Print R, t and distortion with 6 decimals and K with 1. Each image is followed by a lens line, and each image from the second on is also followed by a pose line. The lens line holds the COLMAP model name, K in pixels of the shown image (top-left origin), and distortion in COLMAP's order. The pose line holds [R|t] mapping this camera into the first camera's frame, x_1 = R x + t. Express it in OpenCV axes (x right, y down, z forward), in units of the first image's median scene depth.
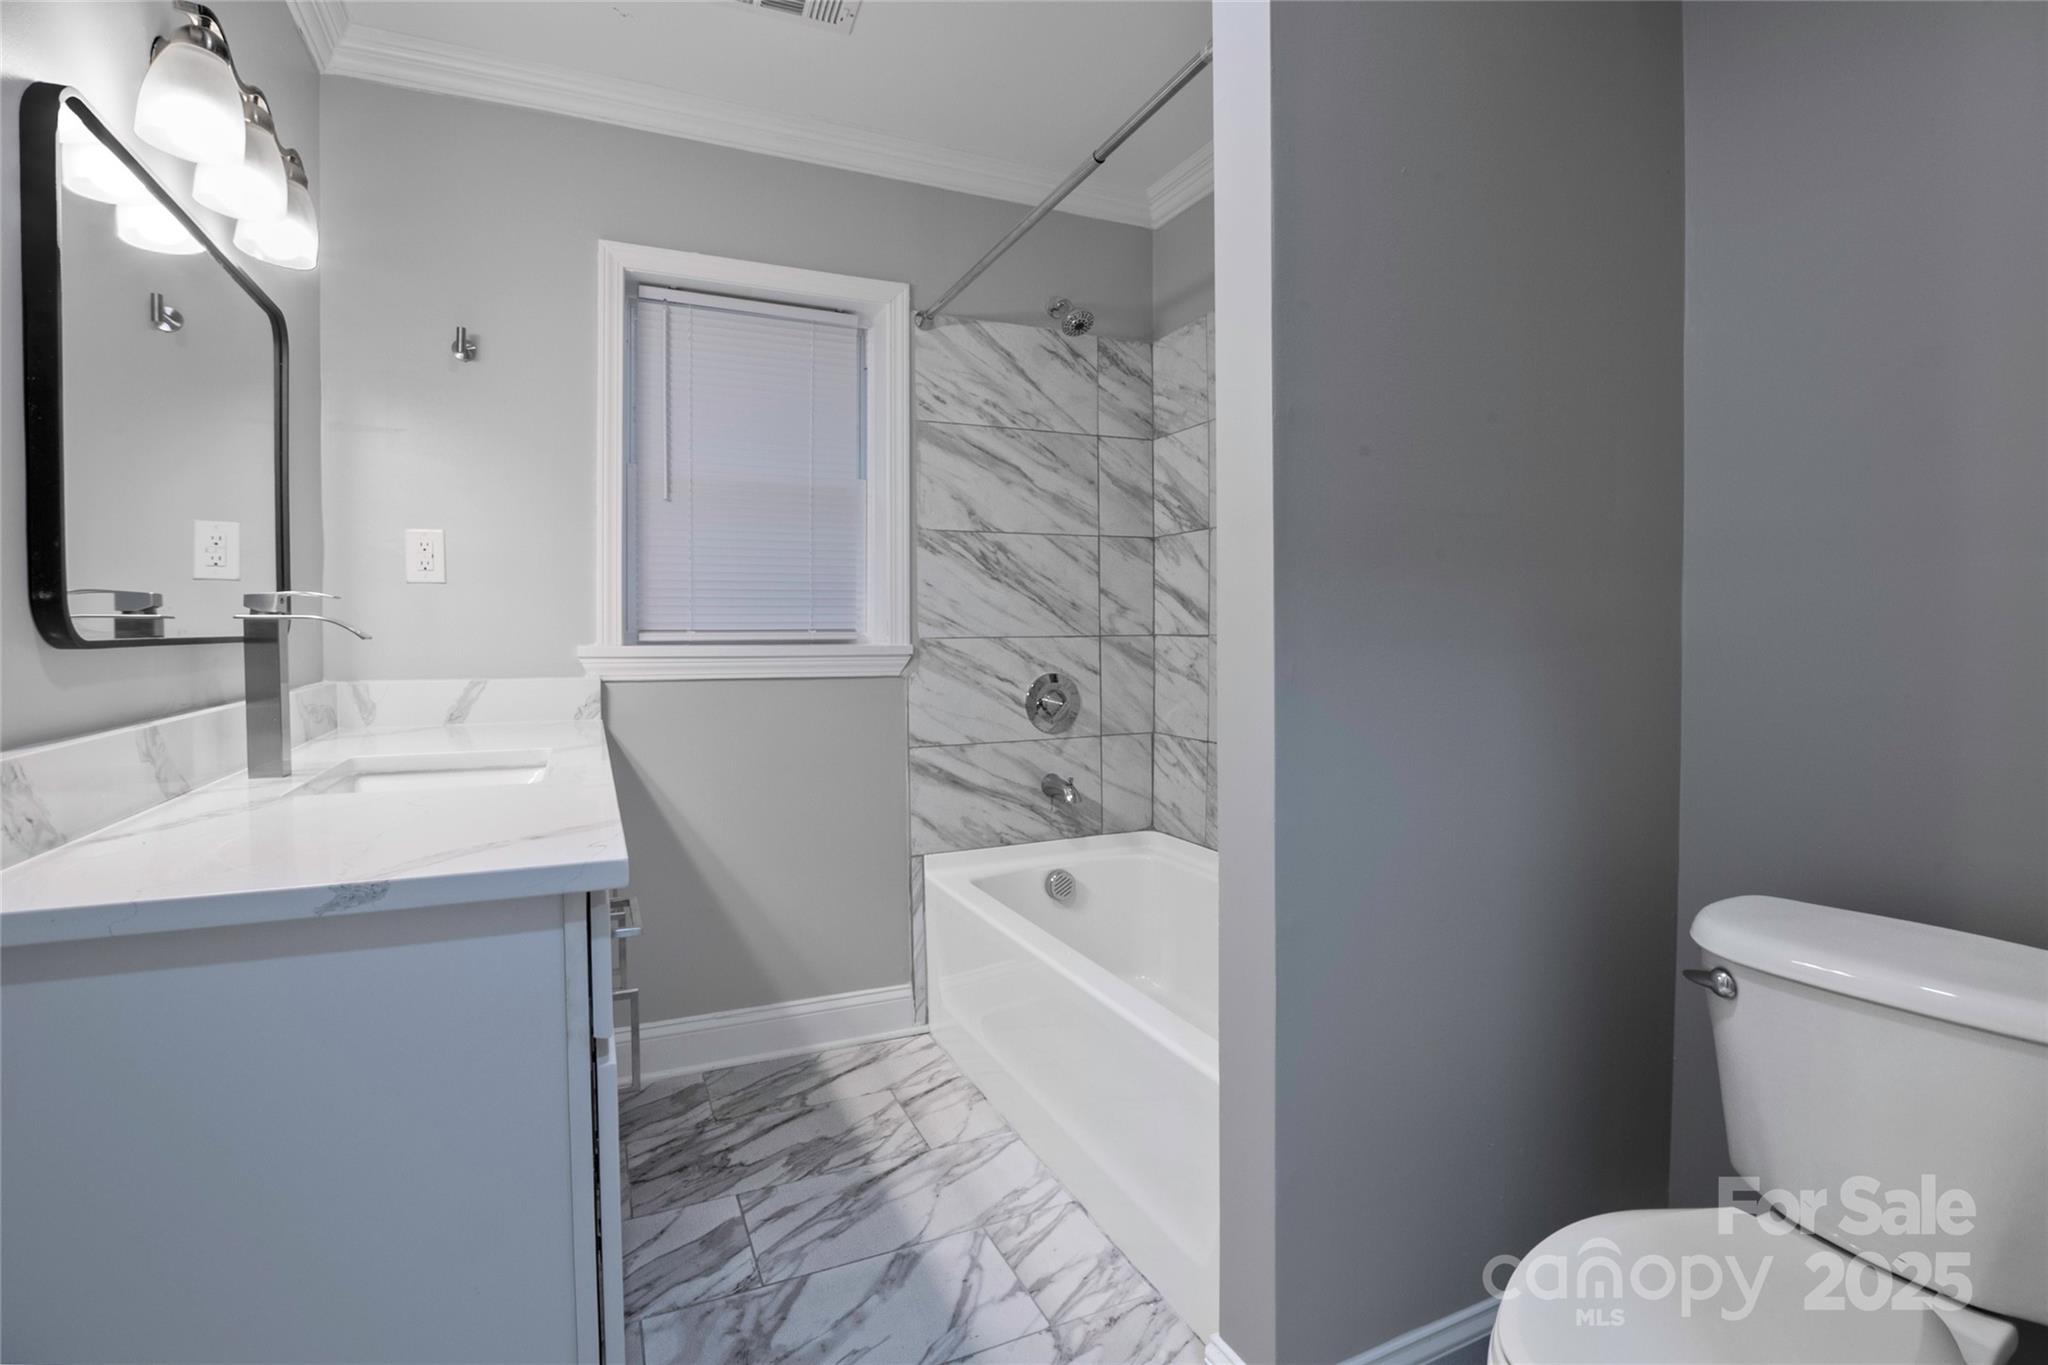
lens RADIAL K [[955.2, 0, 1024.8], [0, 955.2, 665.8], [0, 0, 1]] dist [-0.030047, 0.000947]
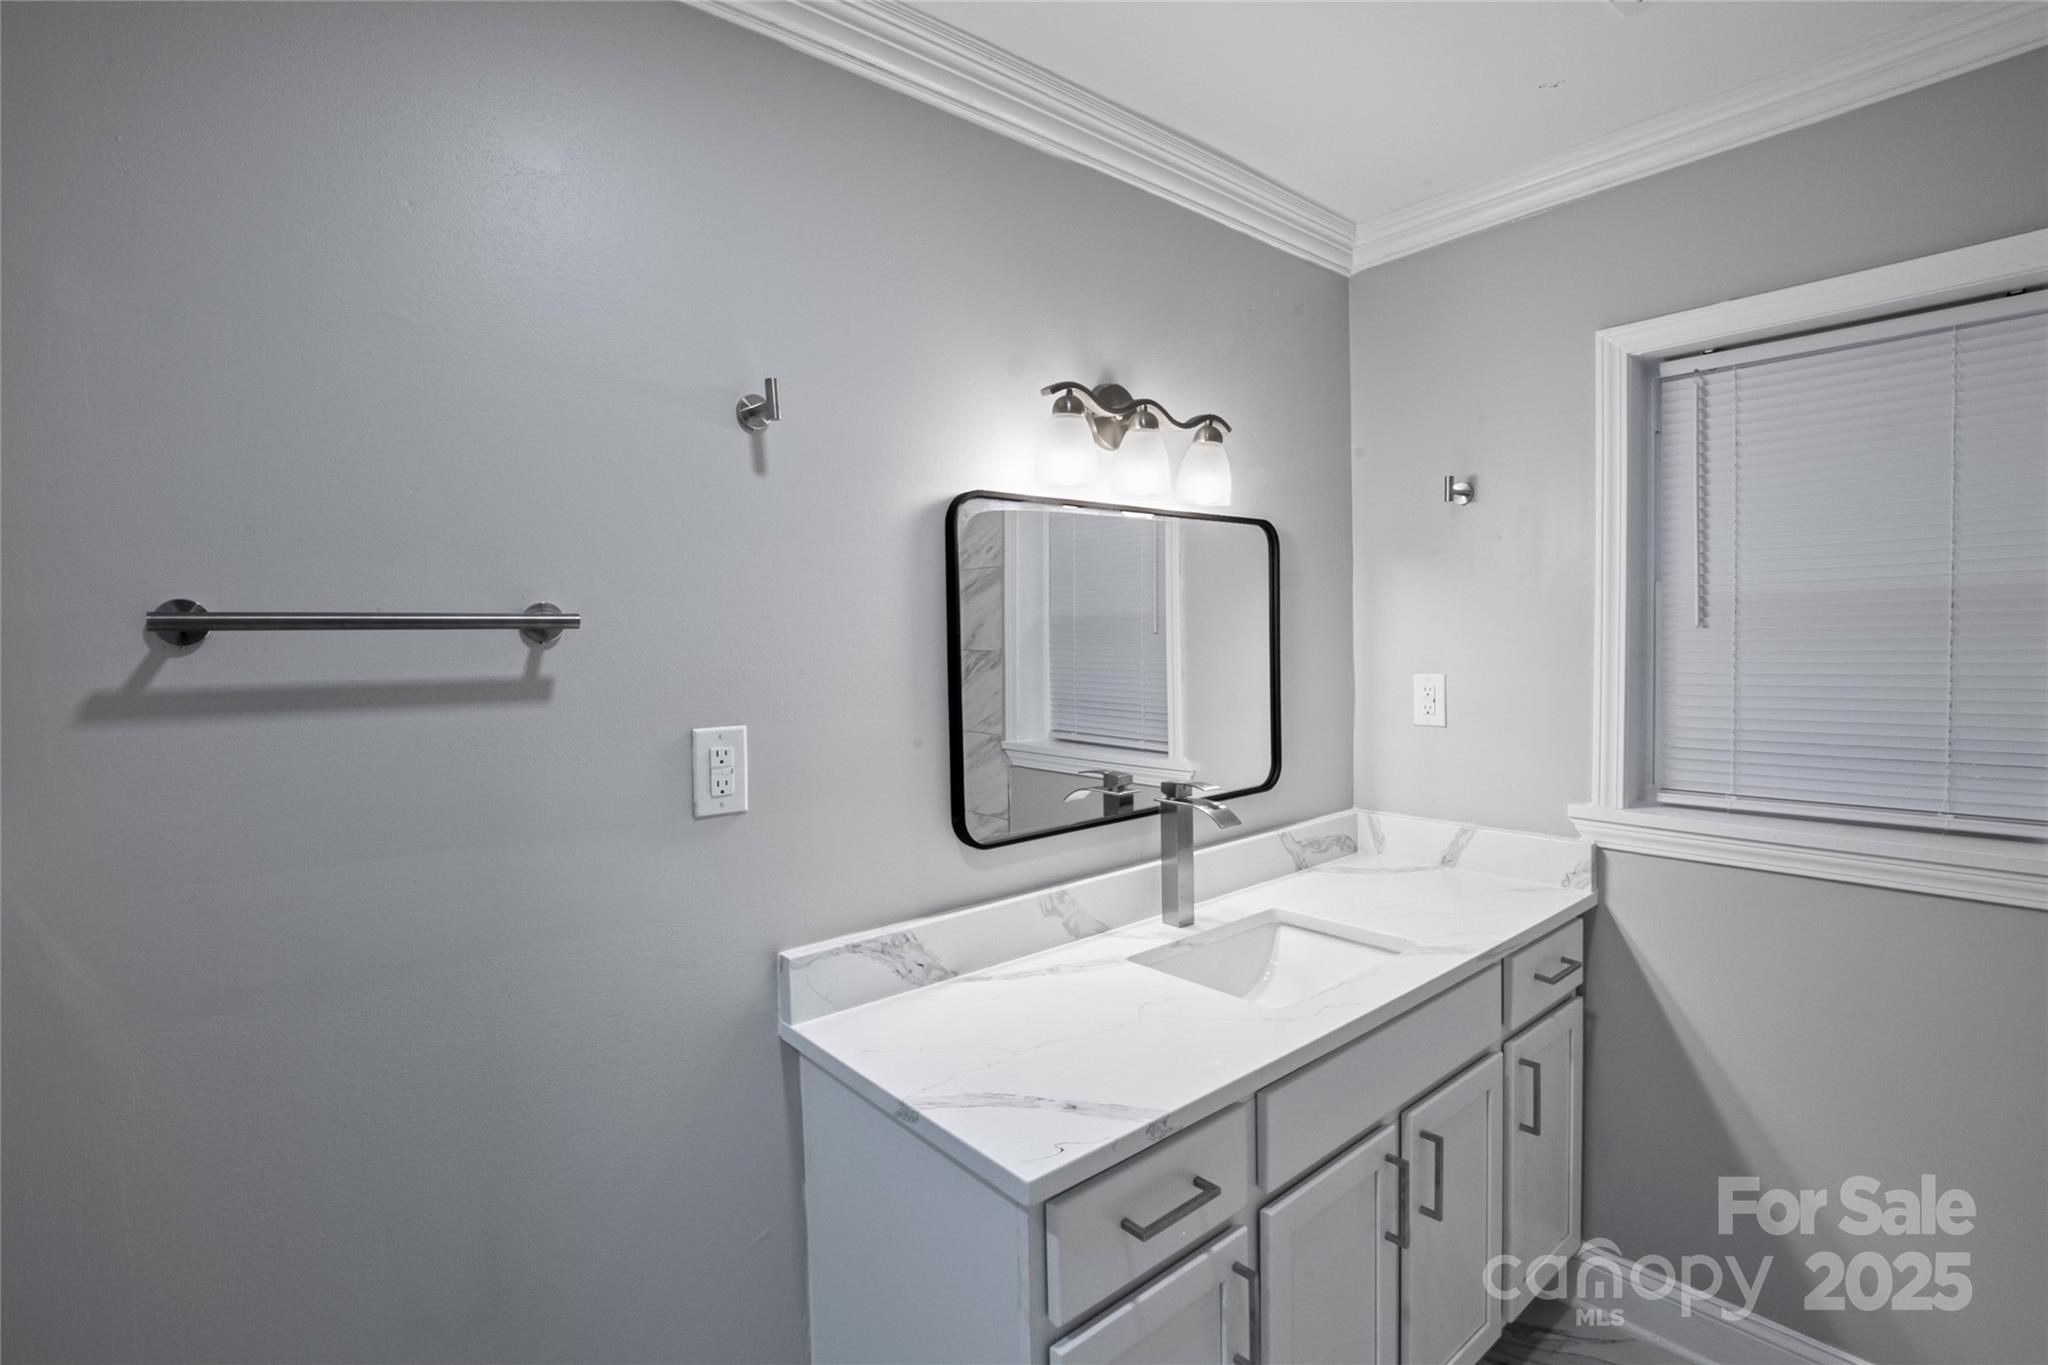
lens RADIAL K [[955.2, 0, 1024.8], [0, 955.2, 665.8], [0, 0, 1]] dist [-0.030047, 0.000947]
pose [[0.258277, 0.024459, -0.965761, 0.254276], [-0.013935, 0.999670, 0.021591, -0.169046], [0.965970, 0.007881, 0.258533, 0.298356]]
